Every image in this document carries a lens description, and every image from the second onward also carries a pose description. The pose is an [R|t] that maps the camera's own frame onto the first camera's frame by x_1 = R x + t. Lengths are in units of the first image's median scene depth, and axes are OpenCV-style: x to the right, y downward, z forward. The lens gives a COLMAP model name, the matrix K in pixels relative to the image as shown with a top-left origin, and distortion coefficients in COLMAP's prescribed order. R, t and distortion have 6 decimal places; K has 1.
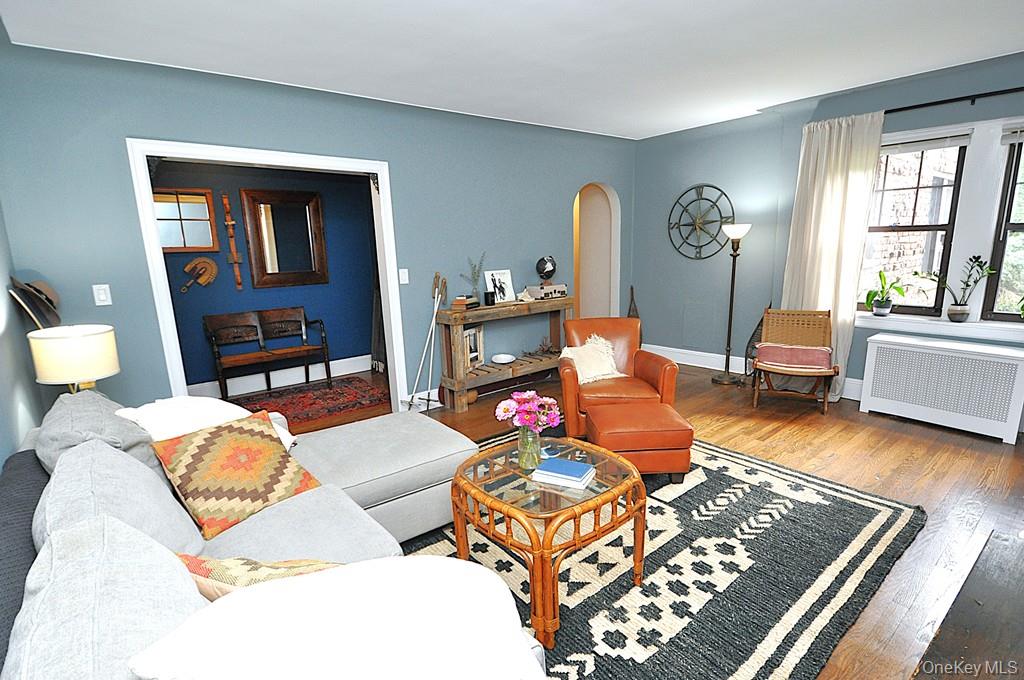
lens RADIAL K [[501.4, 0, 511.5], [0, 501.4, 355.3], [0, 0, 1]] dist [0.002418, -0.012116]
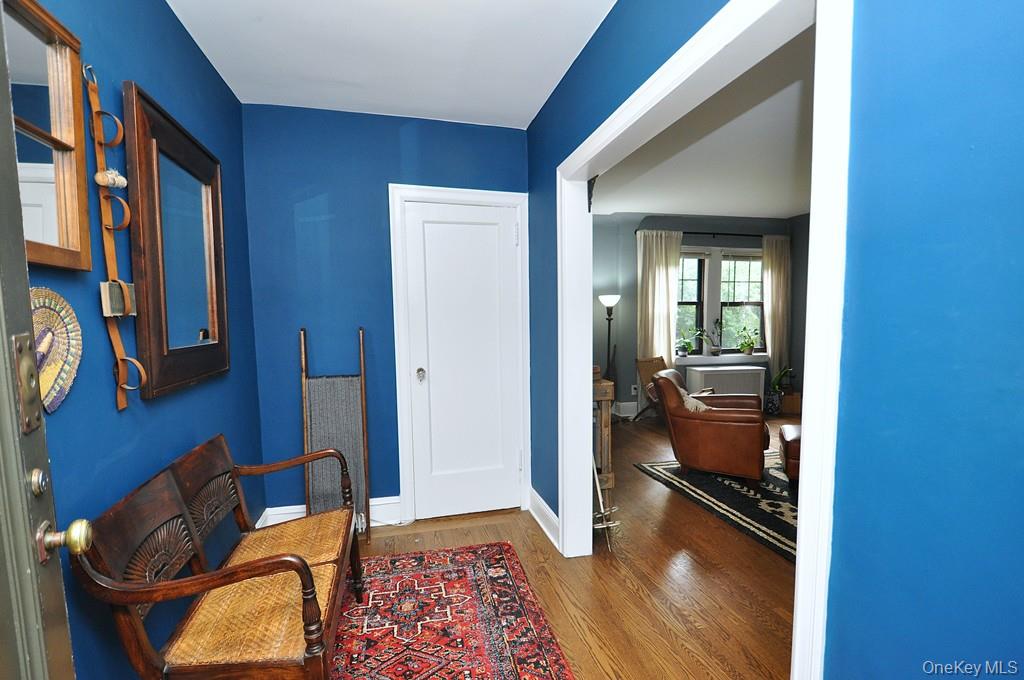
lens RADIAL K [[474.0, 0, 512.3], [0, 474.0, 354.8], [0, 0, 1]] dist [0.002513, -0.013275]
pose [[0.429176, -0.049510, 0.901863, -1.046675], [0.189442, 0.981221, -0.036285, -0.164735], [-0.883130, 0.186423, 0.430496, 1.027790]]
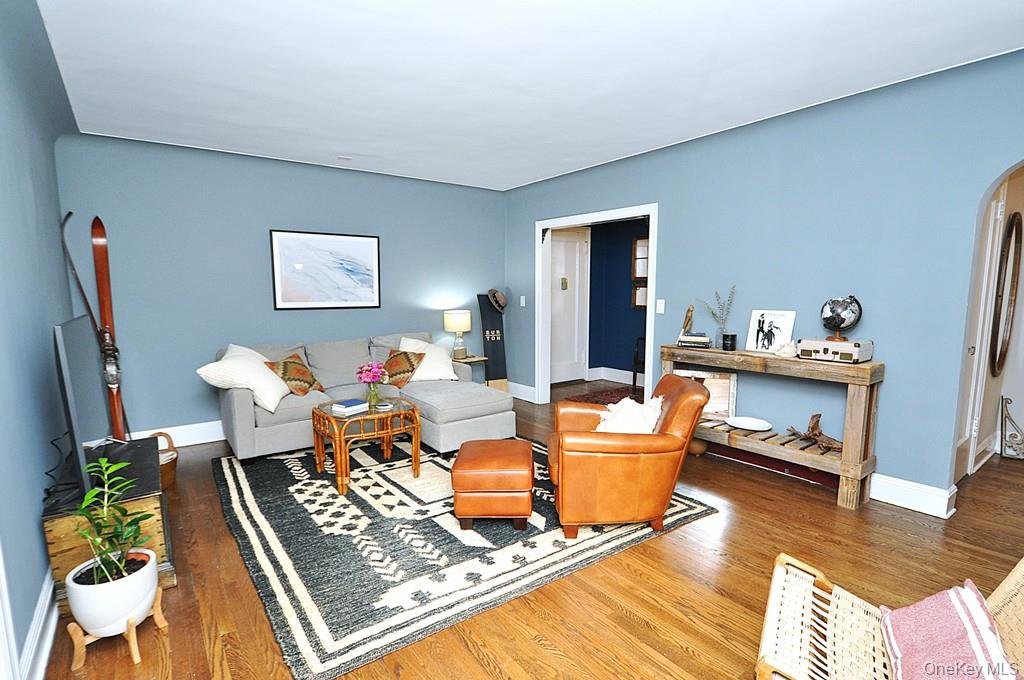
lens RADIAL K [[501.4, 0, 511.5], [0, 501.4, 355.3], [0, 0, 1]] dist [0.002418, -0.012116]
pose [[-0.046838, 0.165524, -0.985093, 1.084513], [-0.205172, 0.963554, 0.171660, -0.220921], [0.977604, 0.210154, -0.011170, 0.915848]]
